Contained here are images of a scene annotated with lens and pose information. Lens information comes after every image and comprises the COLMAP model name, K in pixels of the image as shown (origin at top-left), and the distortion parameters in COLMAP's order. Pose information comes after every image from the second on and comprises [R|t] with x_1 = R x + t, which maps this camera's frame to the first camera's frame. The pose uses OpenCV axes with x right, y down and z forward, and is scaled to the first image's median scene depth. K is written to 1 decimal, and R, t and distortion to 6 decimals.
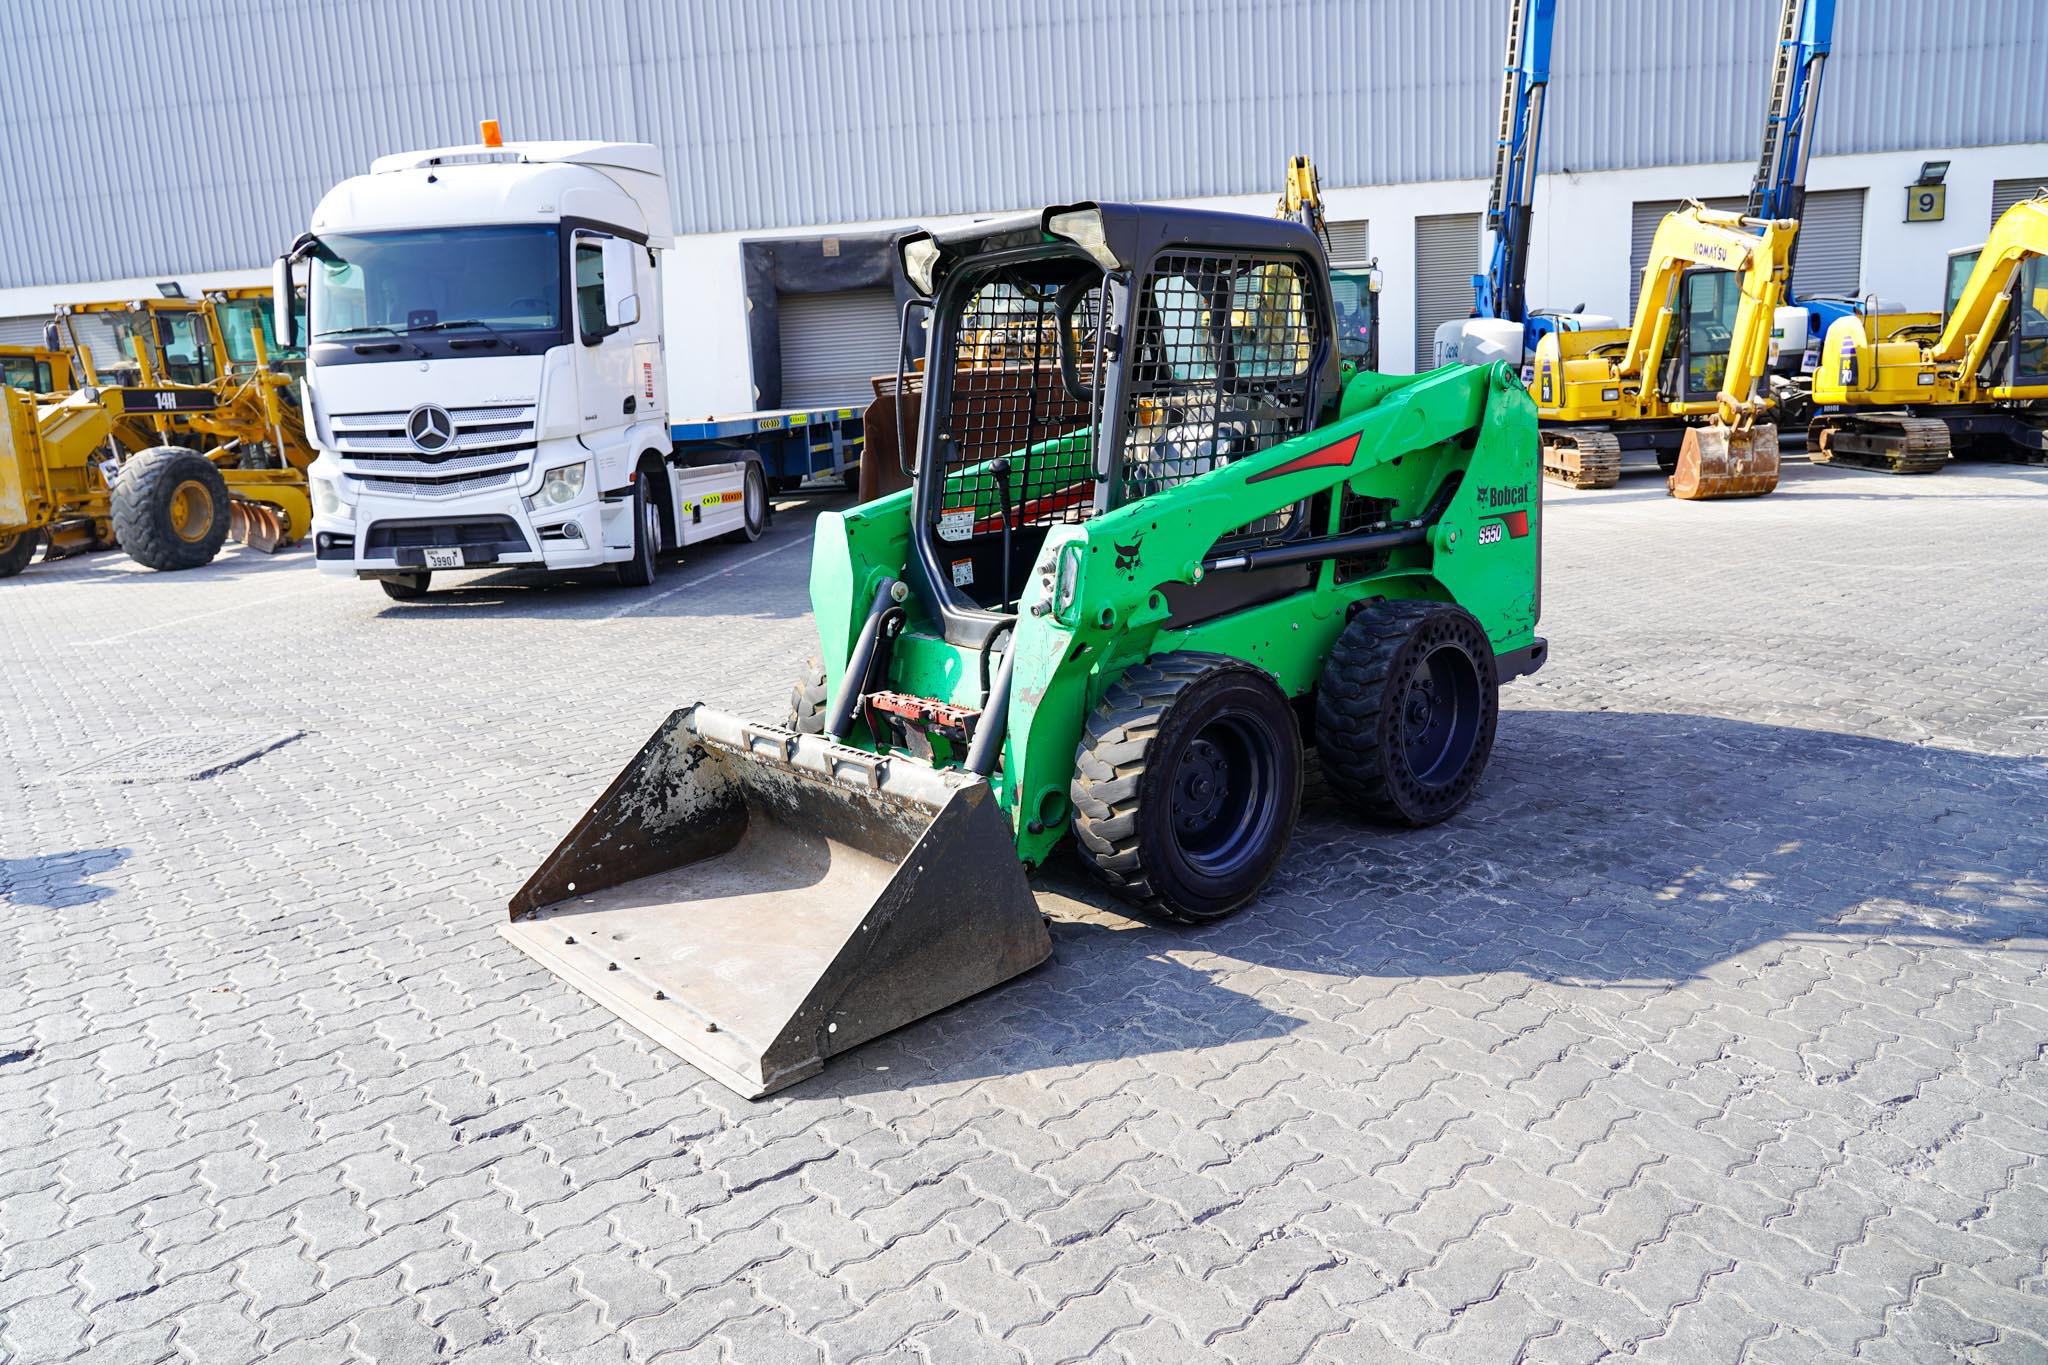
lens RADIAL K [[1381.0, 0, 1029.1], [0, 1381.0, 680.3], [0, 0, 1]] dist [-0.032921, 0.013370]
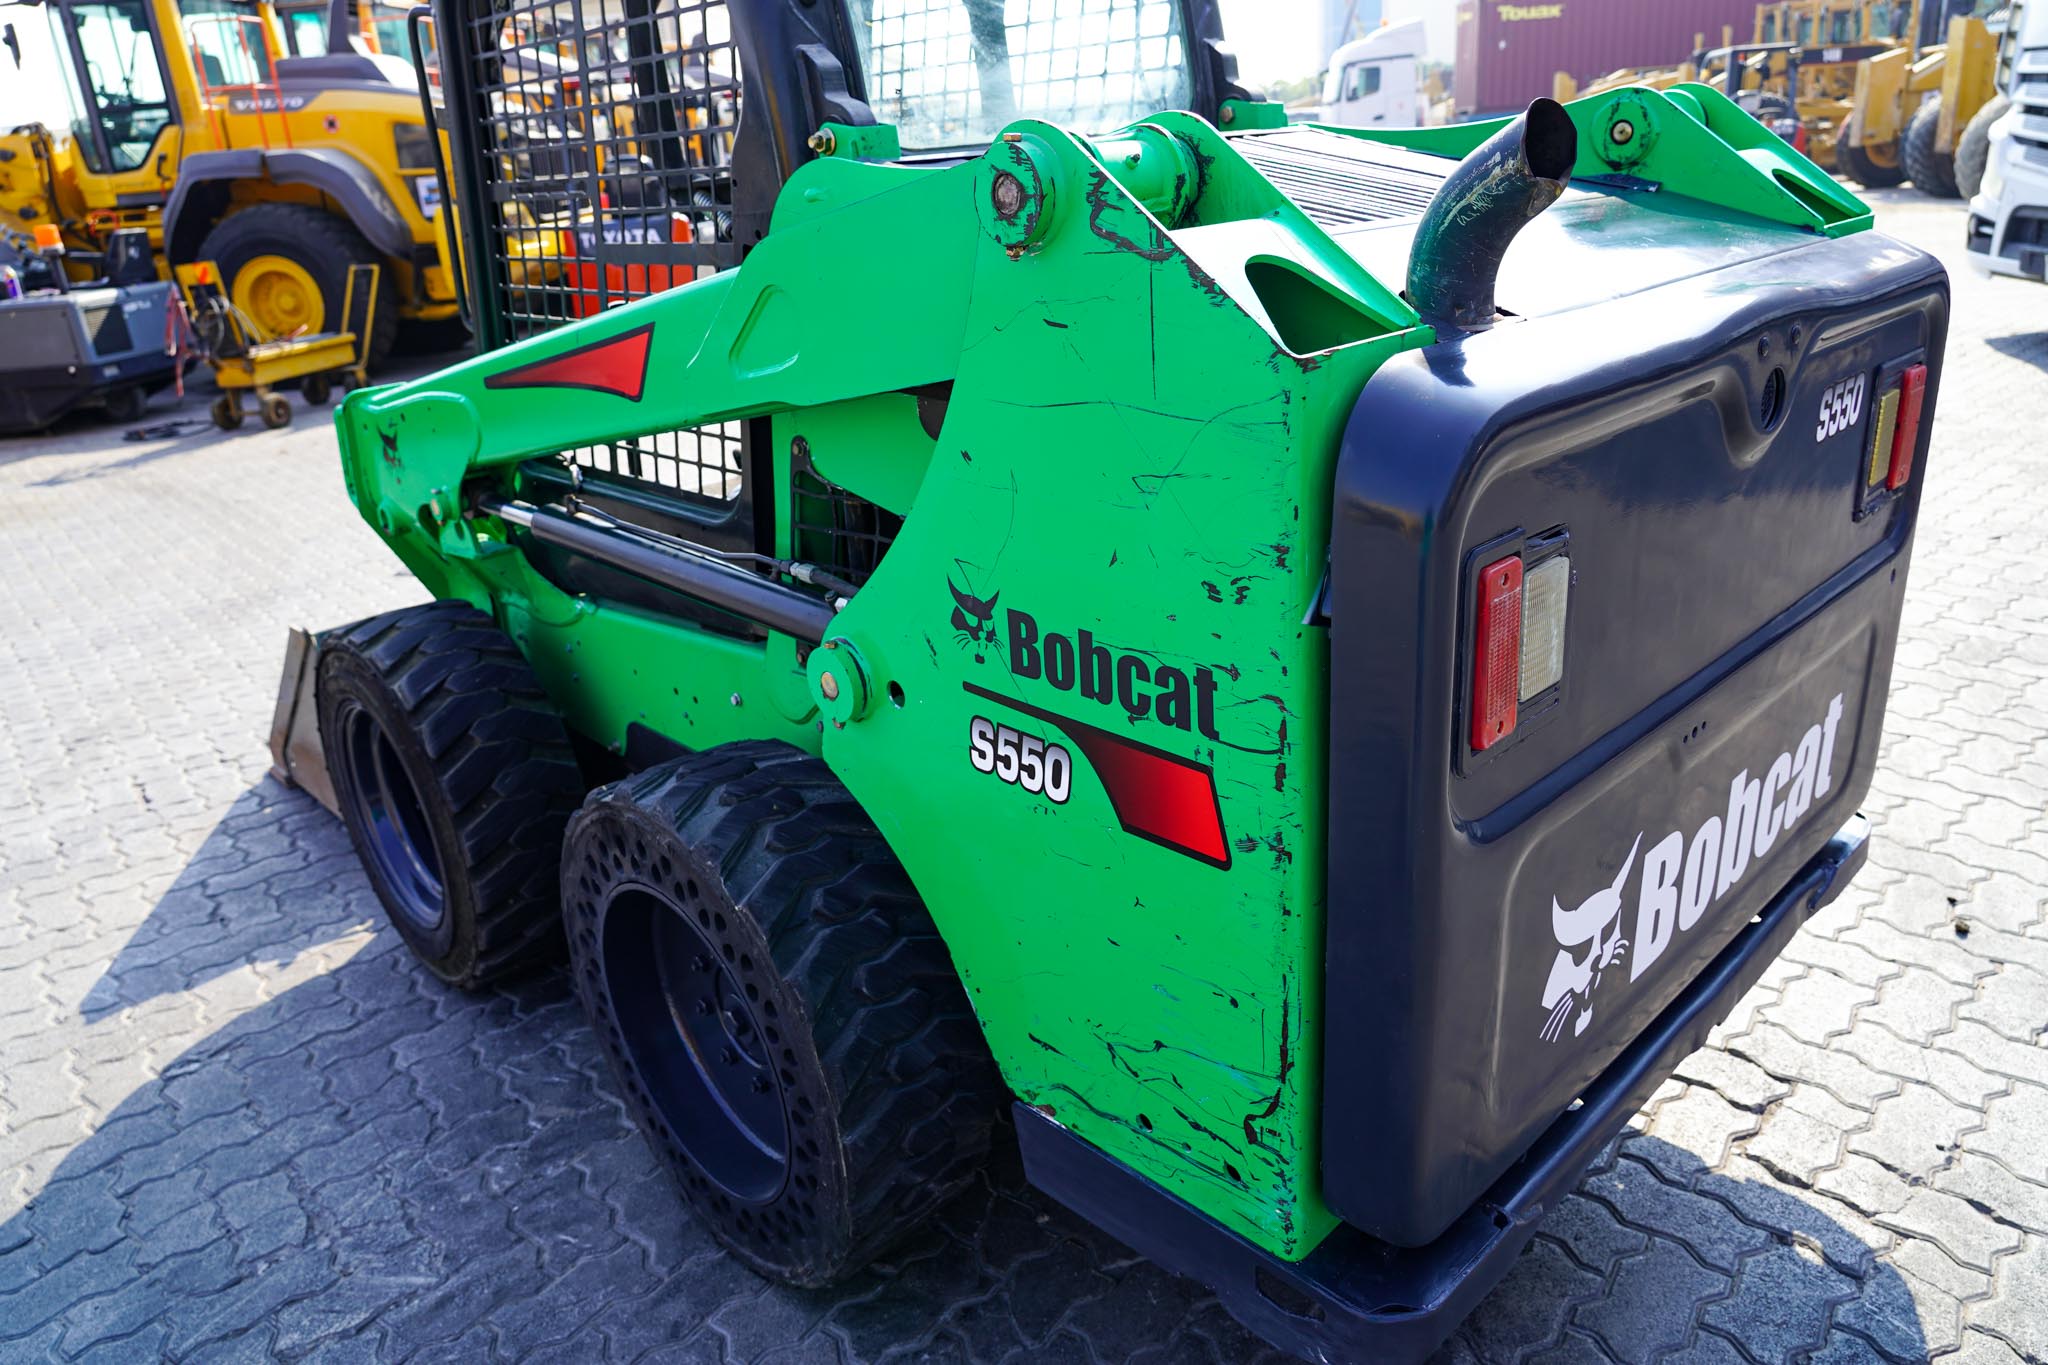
lens RADIAL K [[1381.0, 0, 1023.9], [0, 1381.0, 676.1], [0, 0, 1]] dist [-0.032921, 0.013370]
pose [[0.031563, 0.408015, -0.912430, 0.660662], [-0.134792, 0.906283, 0.400603, -0.265437], [0.990371, 0.110344, 0.083602, 1.089639]]
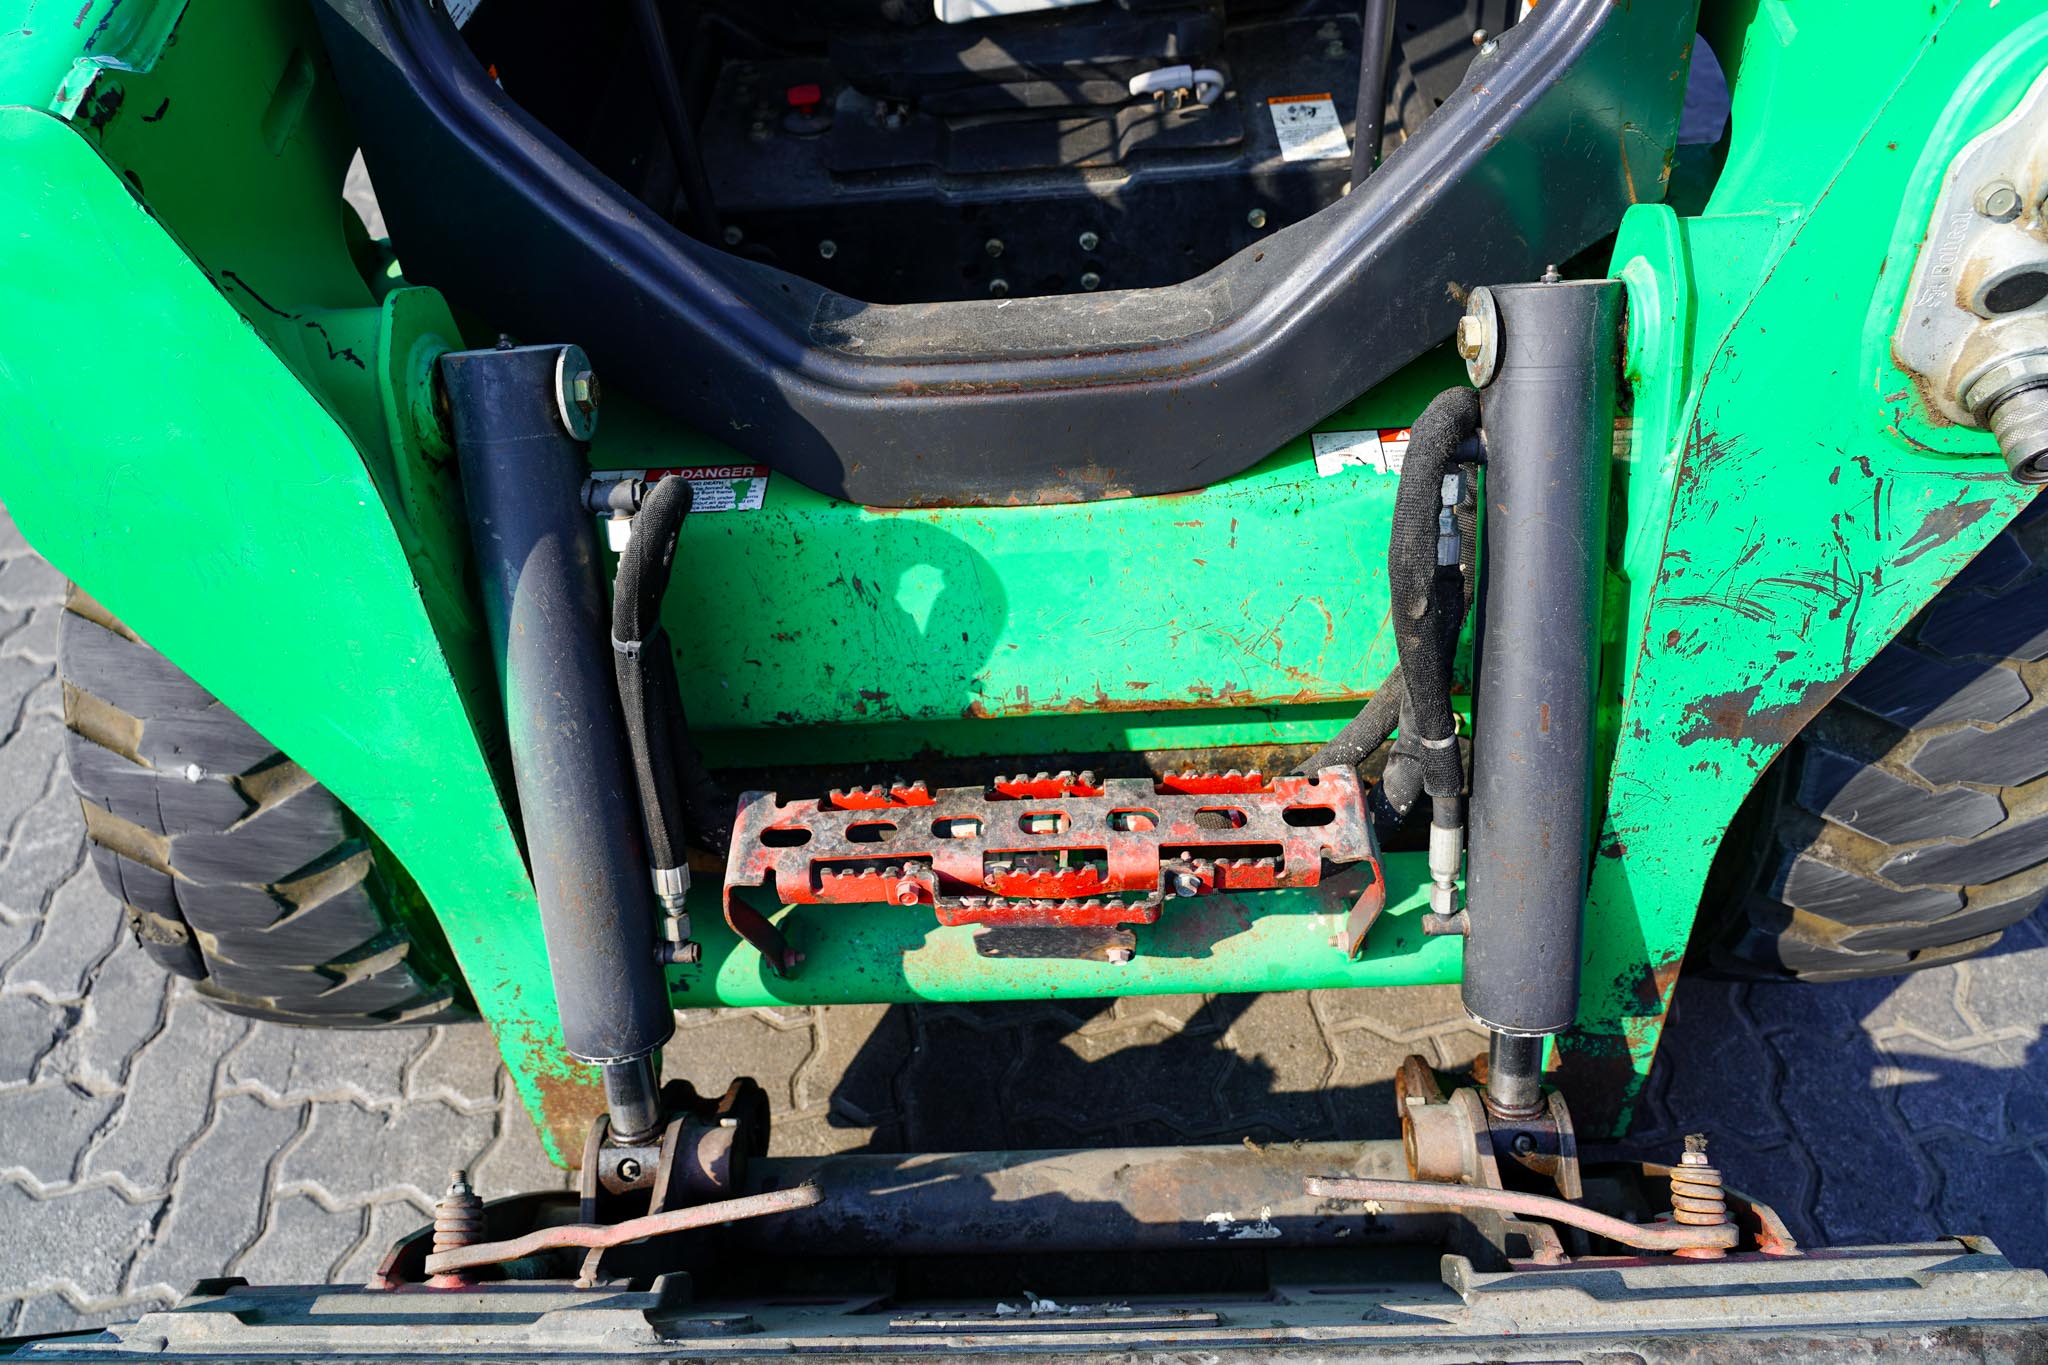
lens RADIAL K [[1381.0, 0, 1021.8], [0, 1381.0, 682.5], [0, 0, 1]] dist [-0.032921, 0.013370]
pose [[0.674403, -0.547145, 0.495796, -0.177454], [0.192834, 0.778692, 0.597038, -0.142735], [-0.712738, -0.307038, 0.630660, 0.804064]]
